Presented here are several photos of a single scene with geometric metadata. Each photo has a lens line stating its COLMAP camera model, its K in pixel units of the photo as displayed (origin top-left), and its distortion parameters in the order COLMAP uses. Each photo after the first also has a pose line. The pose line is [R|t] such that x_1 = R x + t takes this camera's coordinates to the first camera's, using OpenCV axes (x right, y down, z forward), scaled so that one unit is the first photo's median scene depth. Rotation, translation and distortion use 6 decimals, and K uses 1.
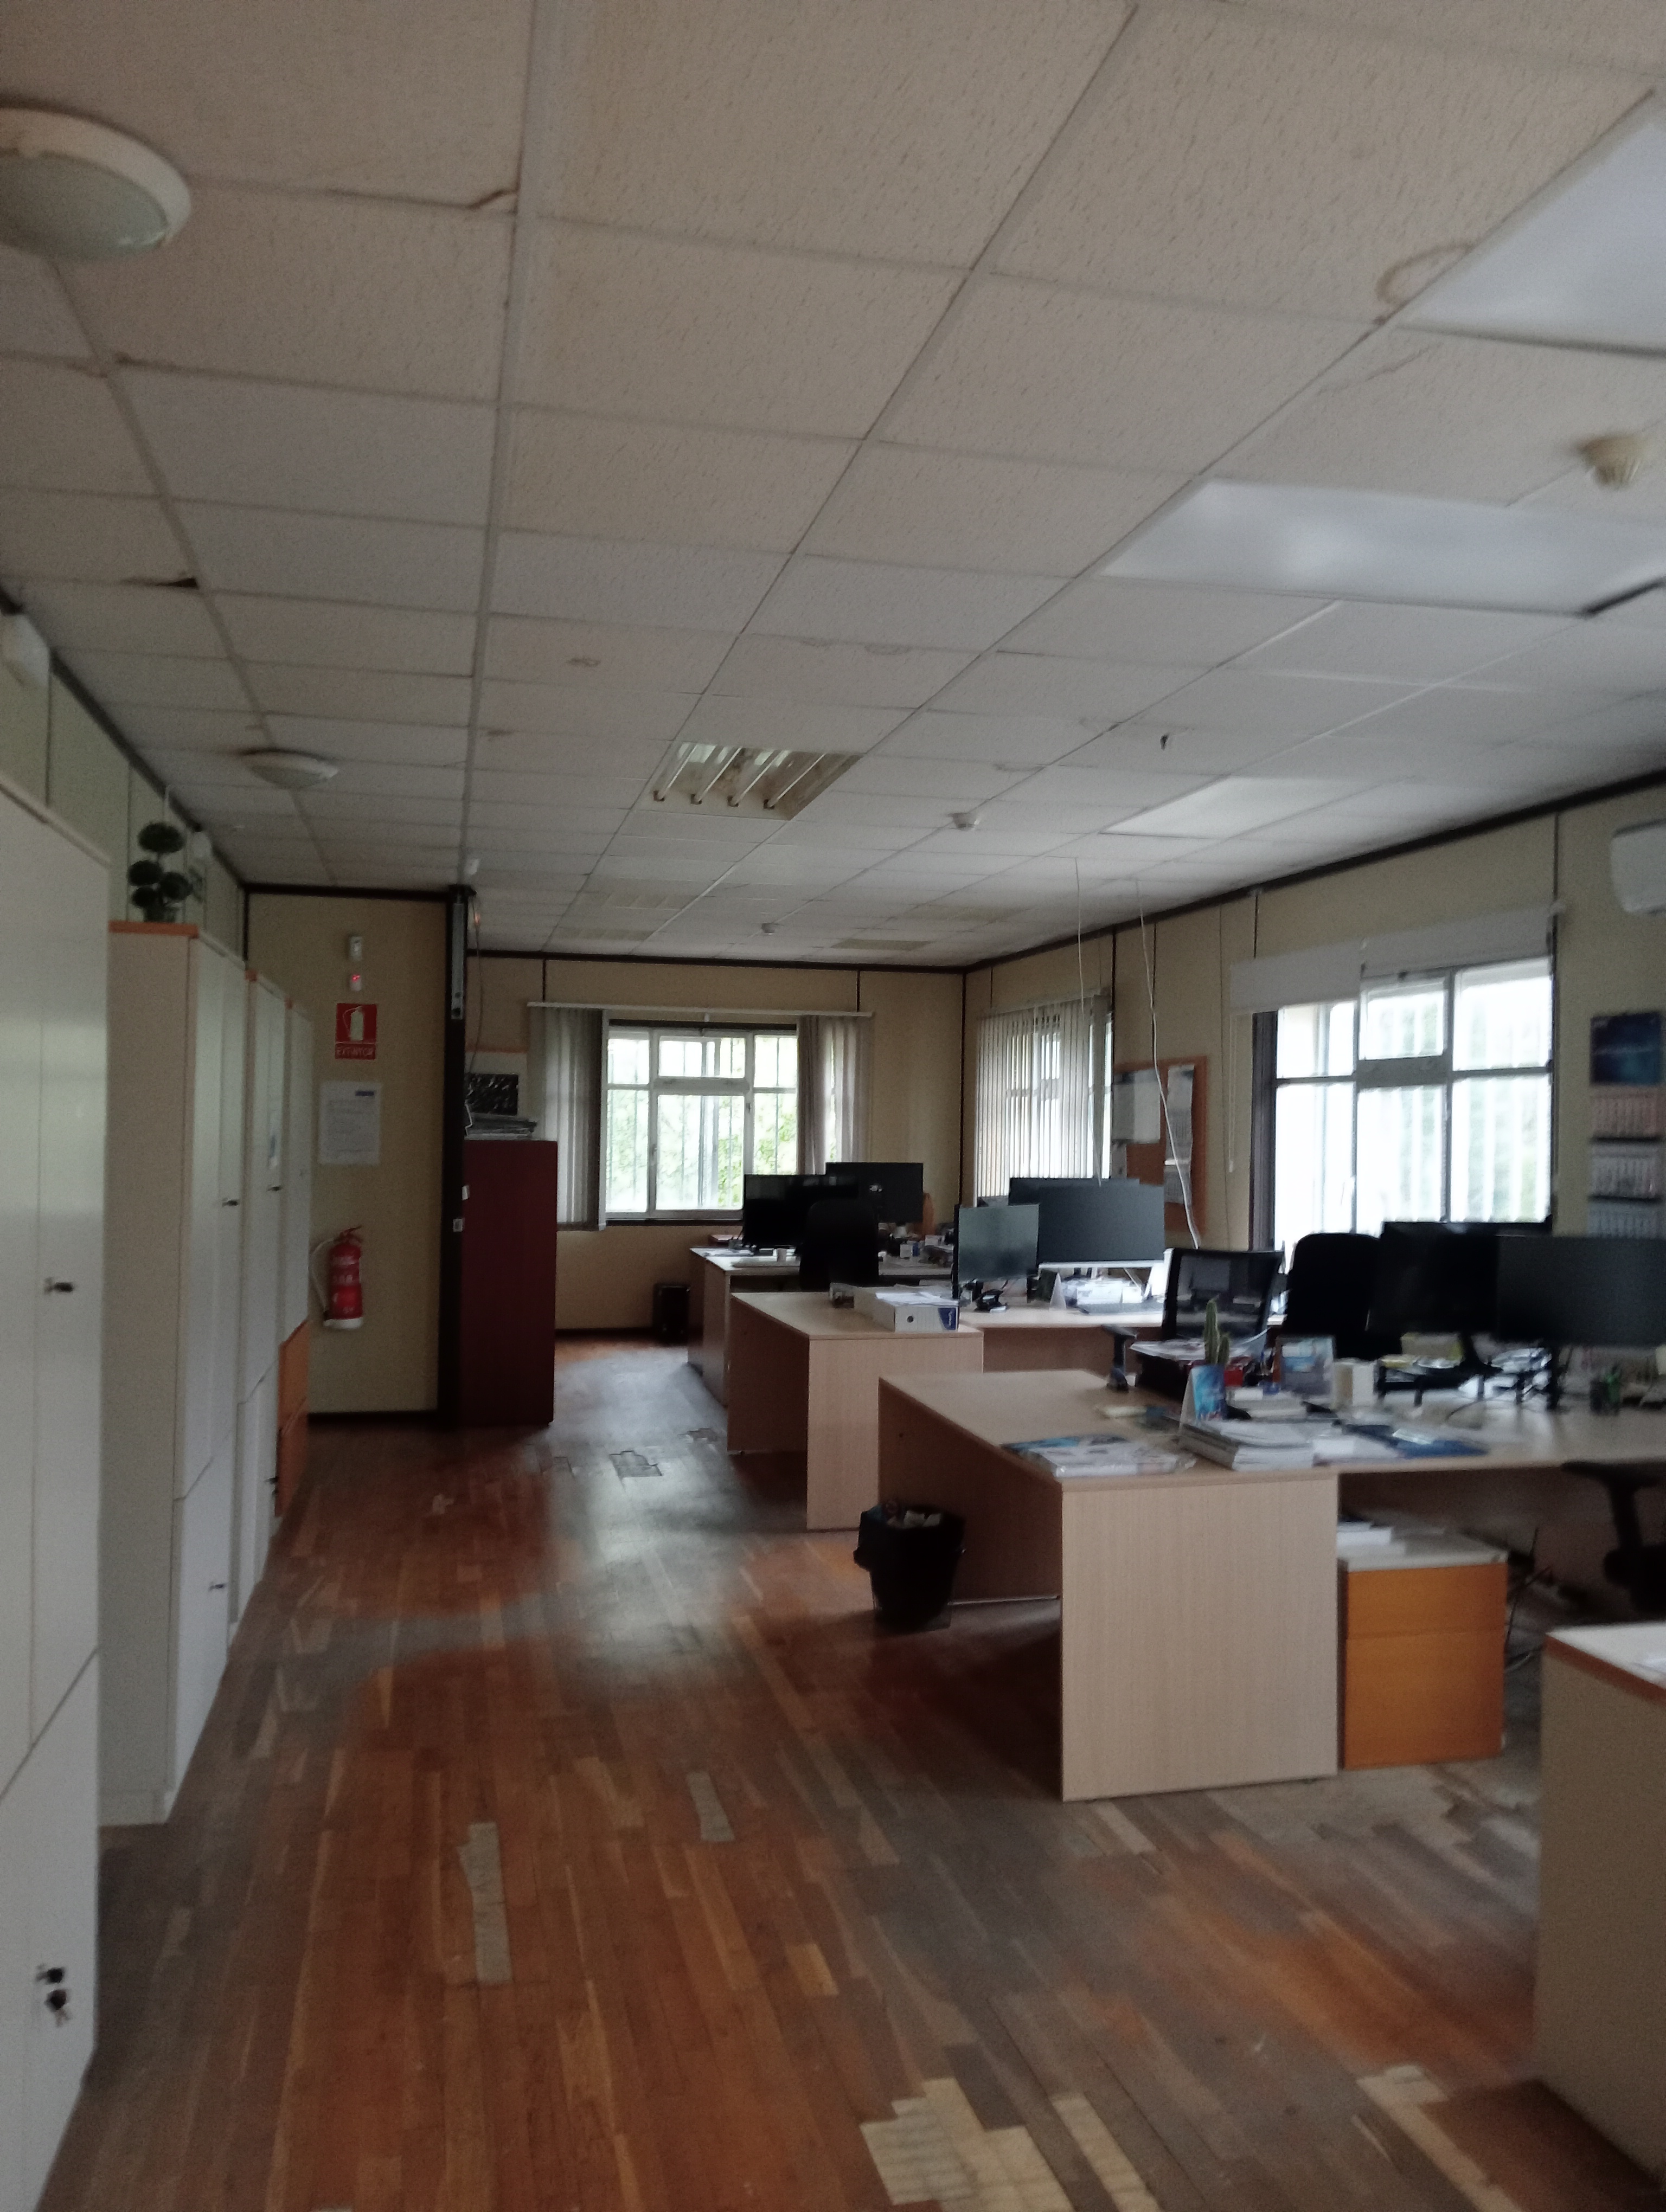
lens RADIAL K [[1777.7, 0, 833.0], [0, 1777.7, 1106.0], [0, 0, 1]] dist [0.144439, -0.293129]
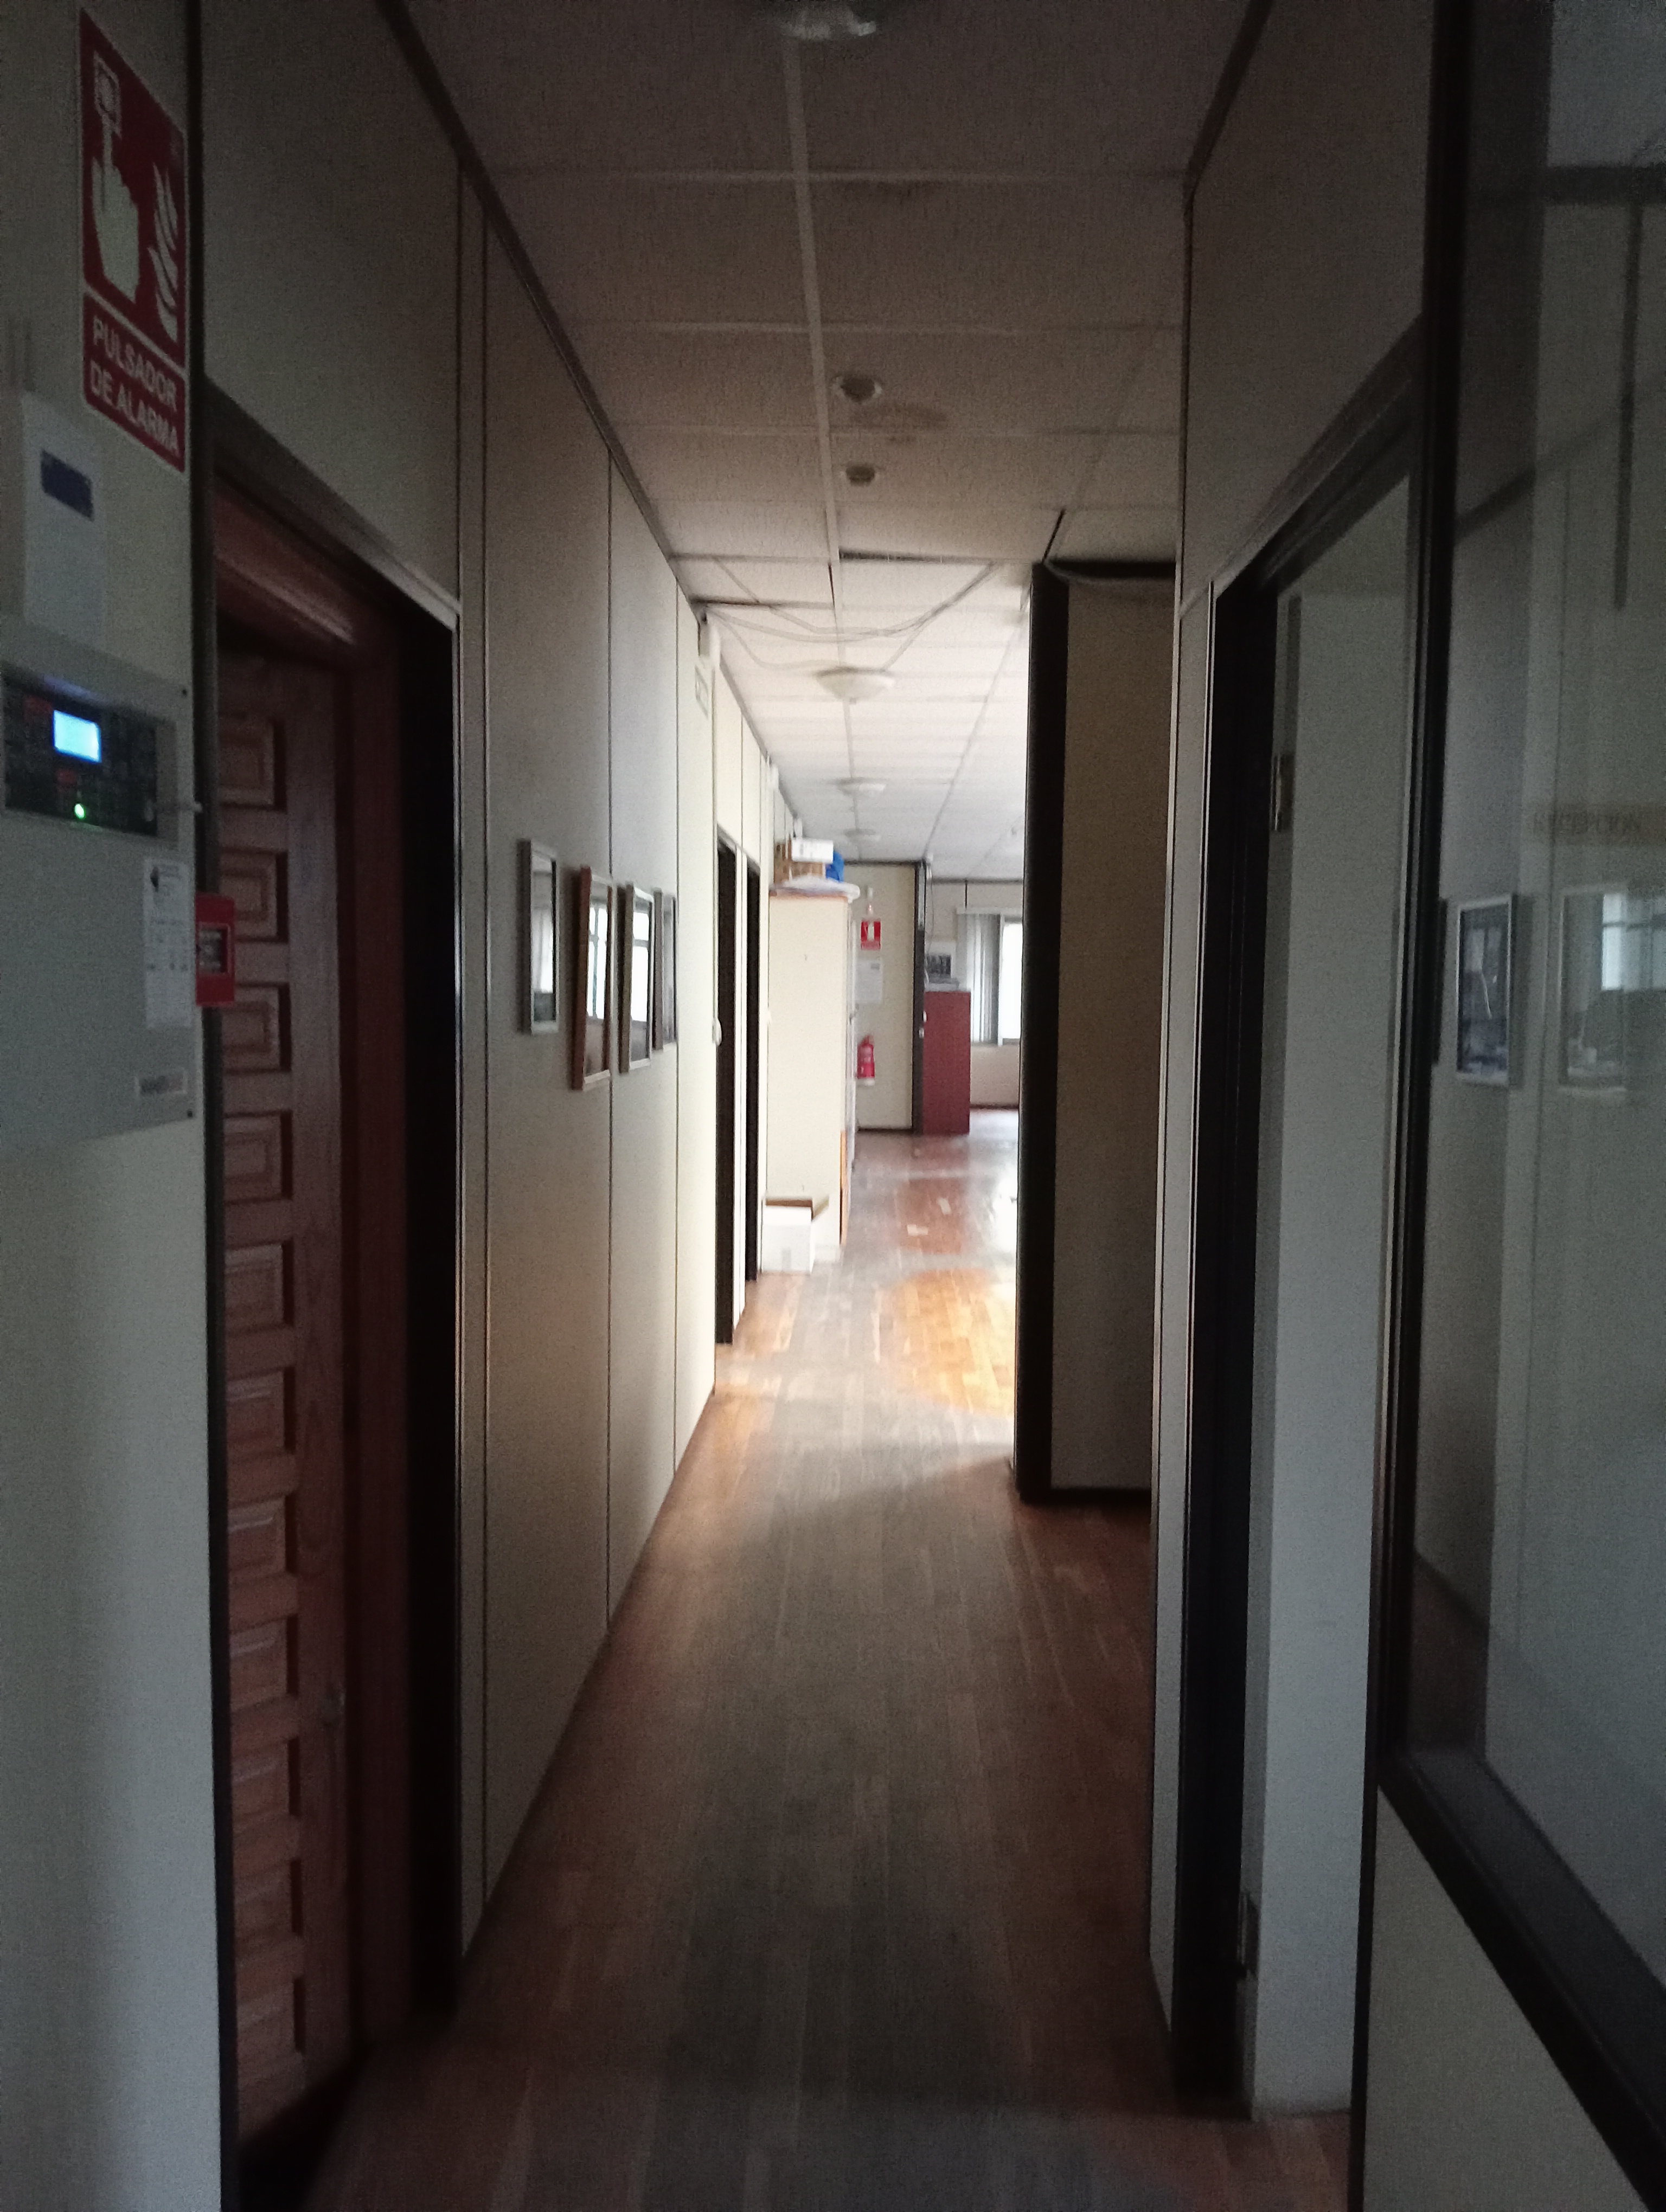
lens RADIAL K [[1777.7, 0, 833.0], [0, 1777.7, 1106.0], [0, 0, 1]] dist [0.144439, -0.293129]
pose [[0.971429, 0.010060, -0.237116, 0.158283], [0.007753, 0.997223, 0.074072, 0.000916], [0.237203, -0.073794, 0.968653, -0.910846]]
